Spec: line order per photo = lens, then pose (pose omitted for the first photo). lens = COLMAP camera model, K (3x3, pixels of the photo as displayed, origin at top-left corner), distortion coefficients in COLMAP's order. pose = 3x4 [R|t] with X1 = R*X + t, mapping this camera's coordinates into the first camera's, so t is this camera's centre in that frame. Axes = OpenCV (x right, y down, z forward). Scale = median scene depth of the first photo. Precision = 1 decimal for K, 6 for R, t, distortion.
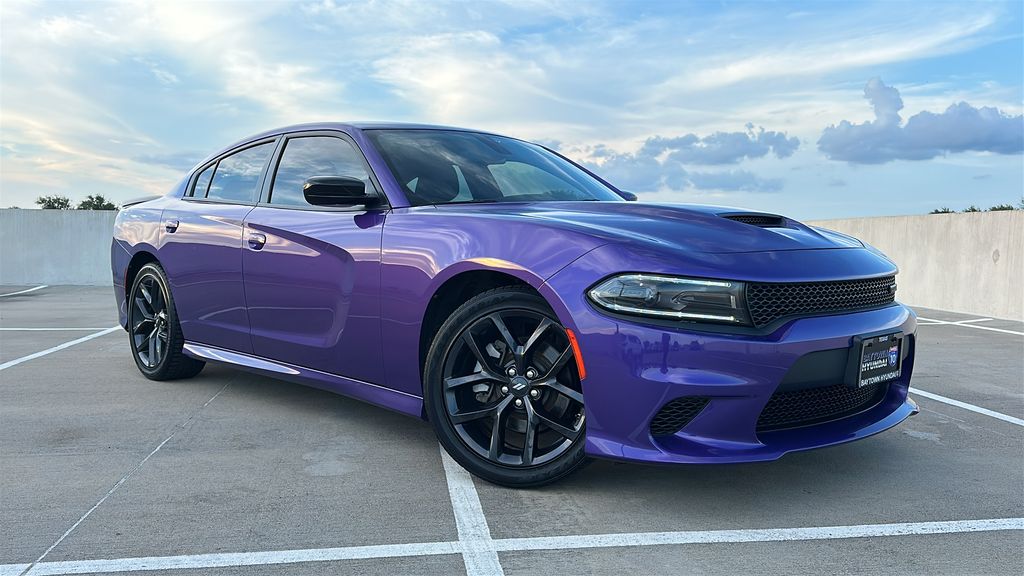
lens RADIAL K [[898.6, 0, 520.9], [0, 898.6, 288.2], [0, 0, 1]] dist [0.028614, -0.000091]
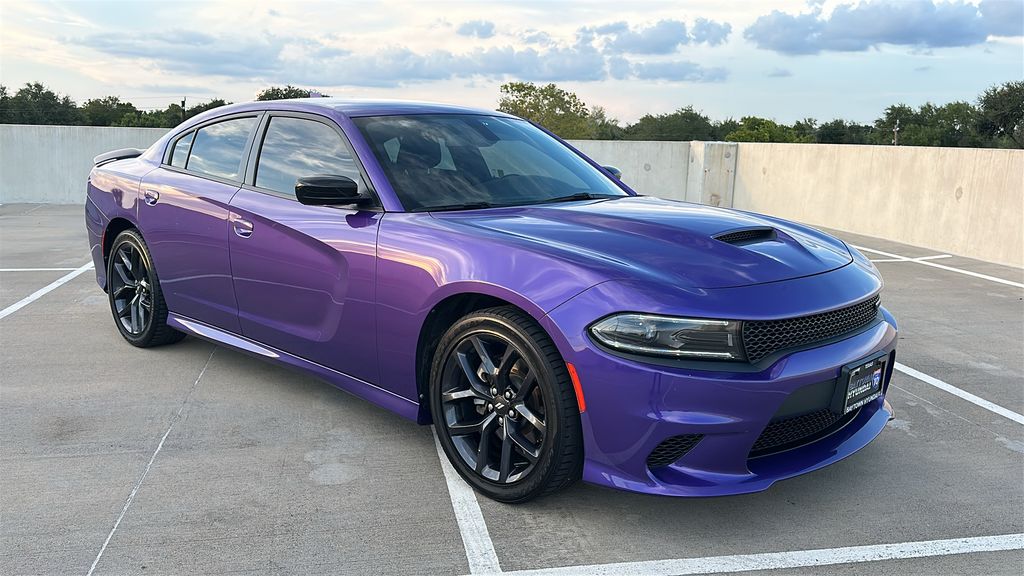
lens RADIAL K [[896.8, 0, 512.0], [0, 896.8, 288.0], [0, 0, 1]] dist [0.034697, 0.000918]
pose [[0.999437, -0.003244, 0.033387, -0.038923], [-0.000183, 0.994769, 0.102150, -0.115179], [-0.033544, -0.102099, 0.994209, -0.015072]]
